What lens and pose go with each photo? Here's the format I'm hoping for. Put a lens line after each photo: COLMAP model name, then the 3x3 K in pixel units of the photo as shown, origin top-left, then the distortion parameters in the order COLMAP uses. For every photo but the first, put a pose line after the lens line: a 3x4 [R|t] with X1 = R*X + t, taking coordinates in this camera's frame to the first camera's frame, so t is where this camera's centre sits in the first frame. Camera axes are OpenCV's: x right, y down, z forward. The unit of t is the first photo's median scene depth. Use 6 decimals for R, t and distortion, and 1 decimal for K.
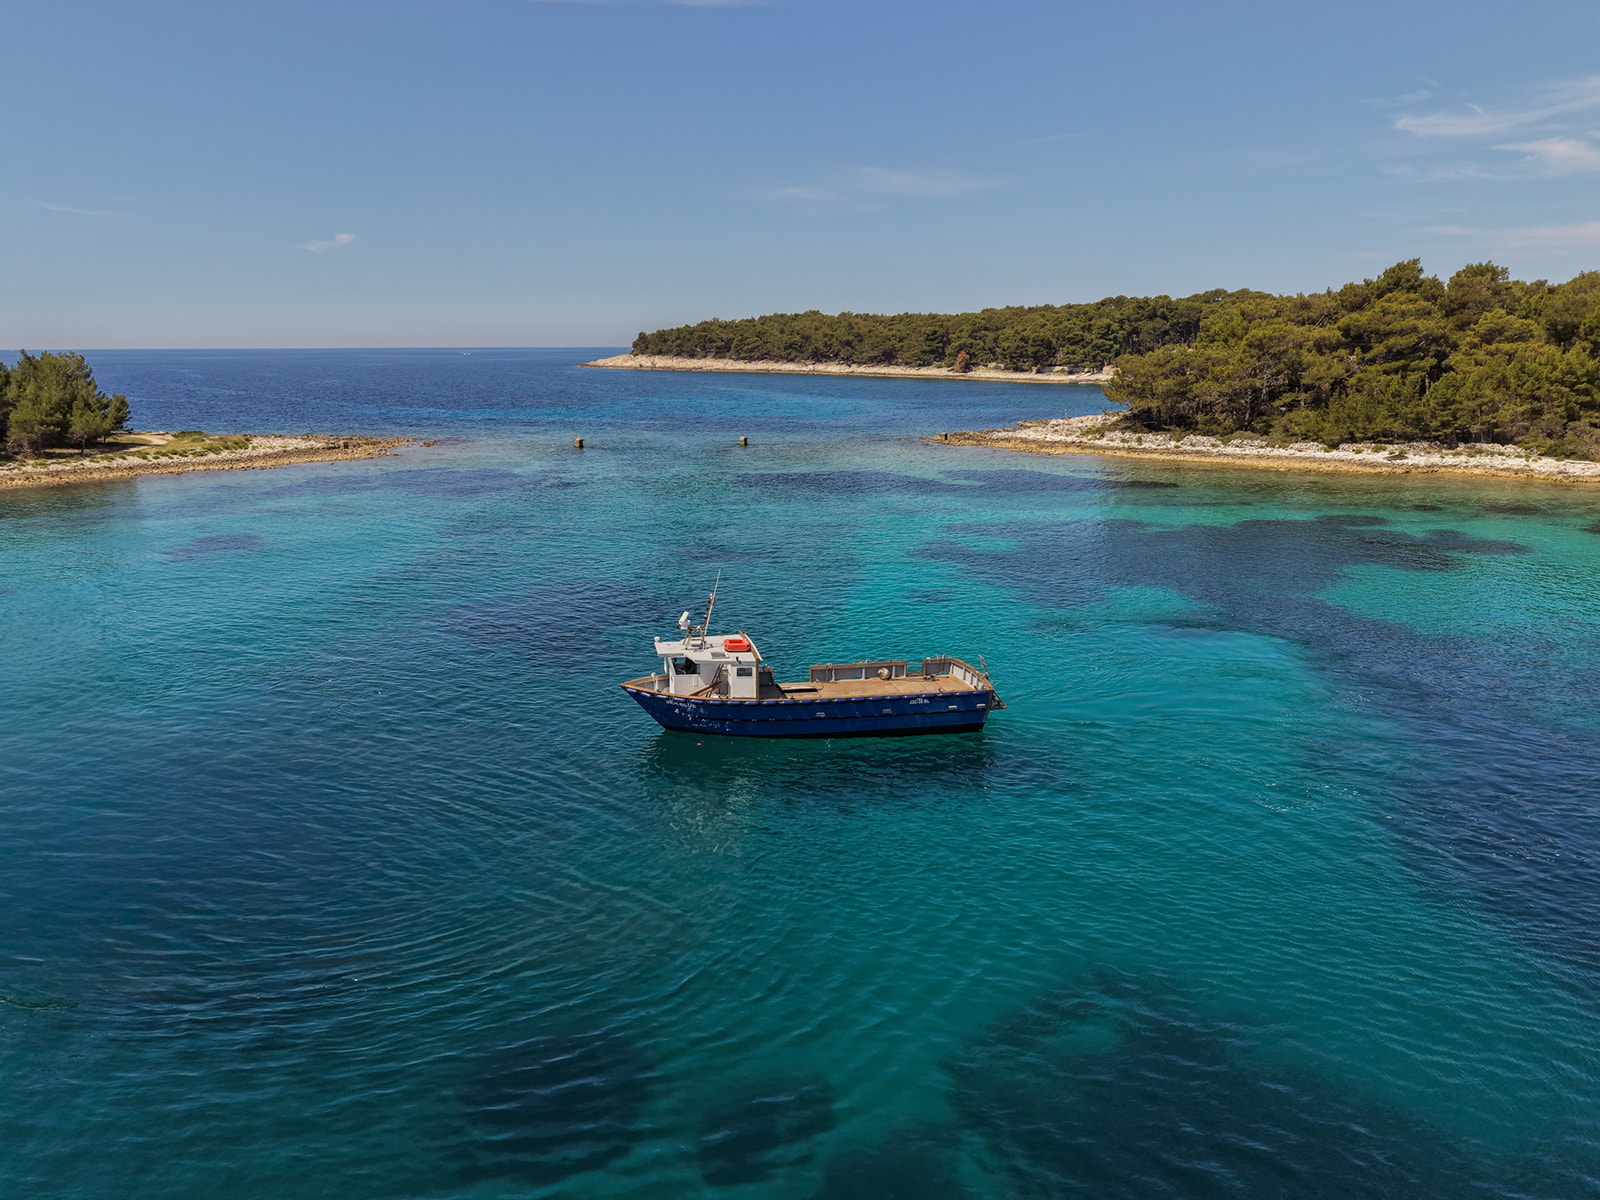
lens RADIAL K [[1138.5, 0, 754.5], [0, 1138.5, 677.5], [0, 0, 1]] dist [0.053126, -0.070090]
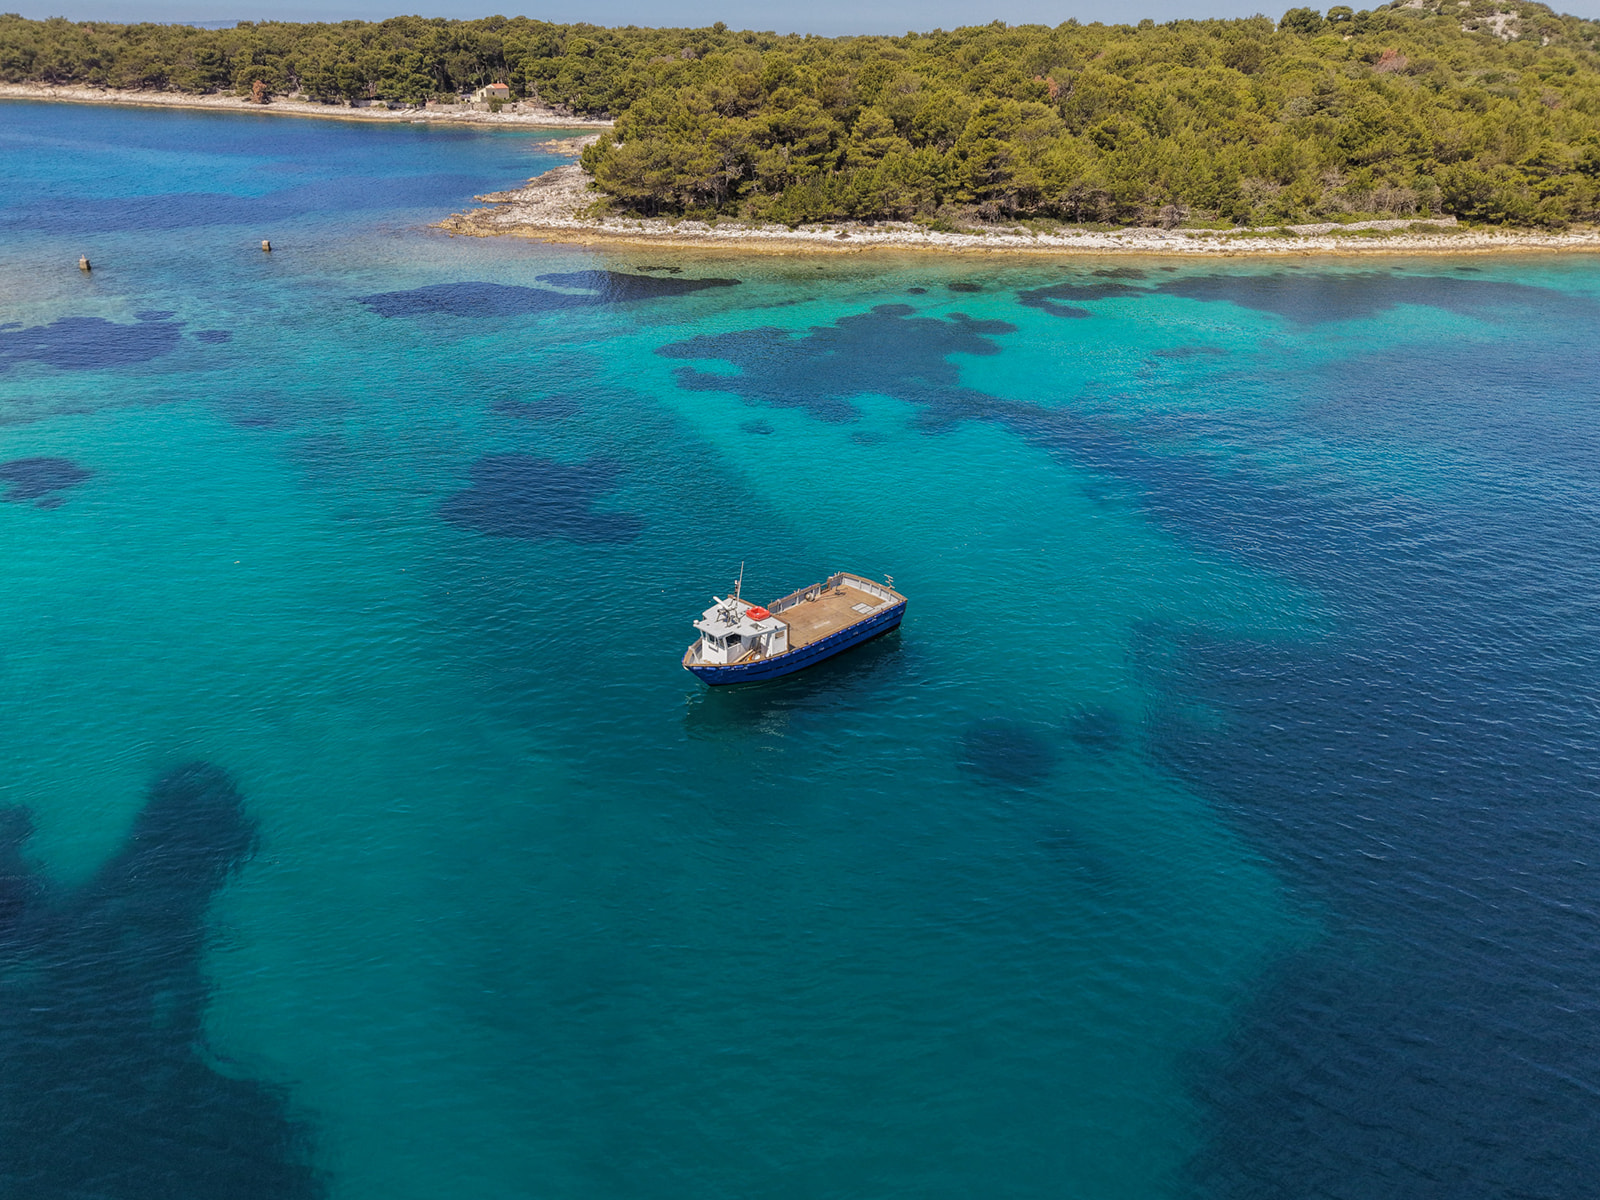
lens RADIAL K [[1119.5, 0, 754.2], [0, 1119.5, 600.0], [0, 0, 1]] dist [0.001727, -0.001866]
pose [[0.816225, -0.243100, 0.524099, -0.085442], [0.147286, 0.964746, 0.218110, -0.022035], [-0.558645, -0.100834, 0.823255, -0.017300]]
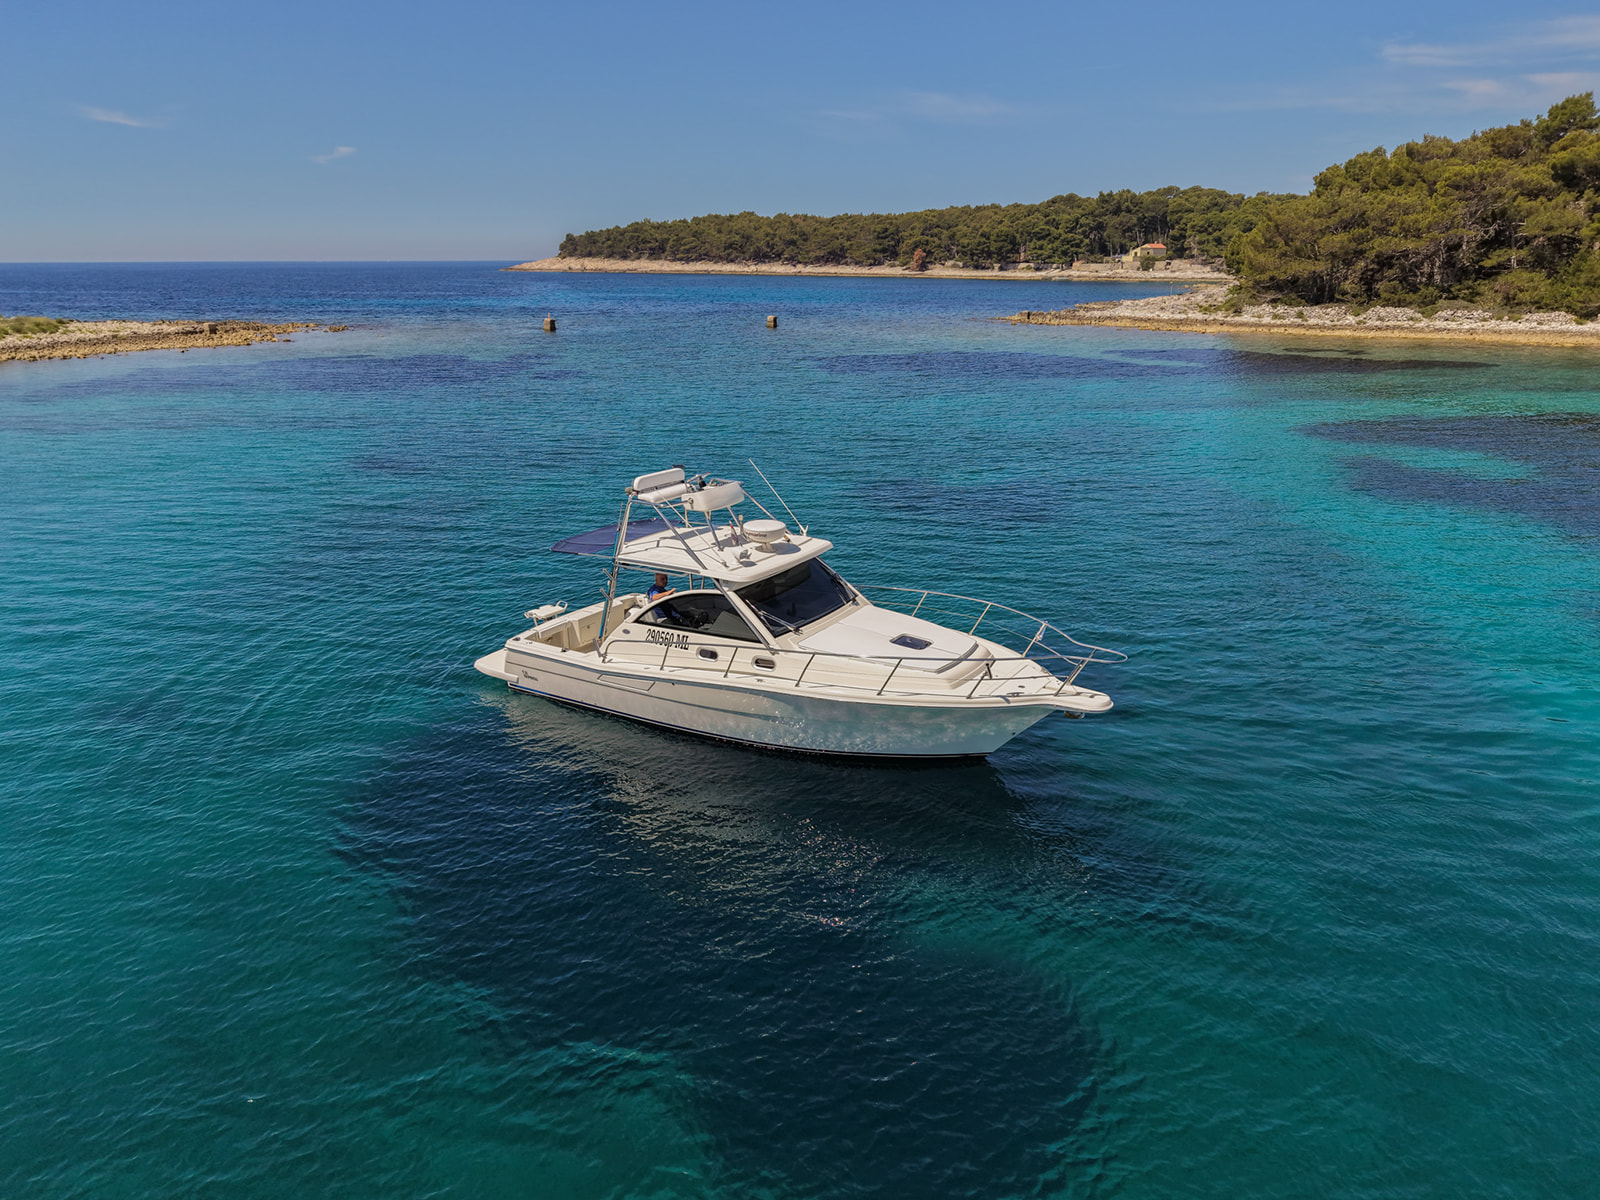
lens RADIAL K [[1118.9, 0, 811.9], [0, 1118.9, 624.3], [0, 0, 1]] dist [0.007377, 0.000730]
pose [[0.993400, -0.035155, 0.109184, -0.024894], [0.031230, 0.998810, 0.037451, -0.012446], [-0.110371, -0.033794, 0.993316, 0.091205]]
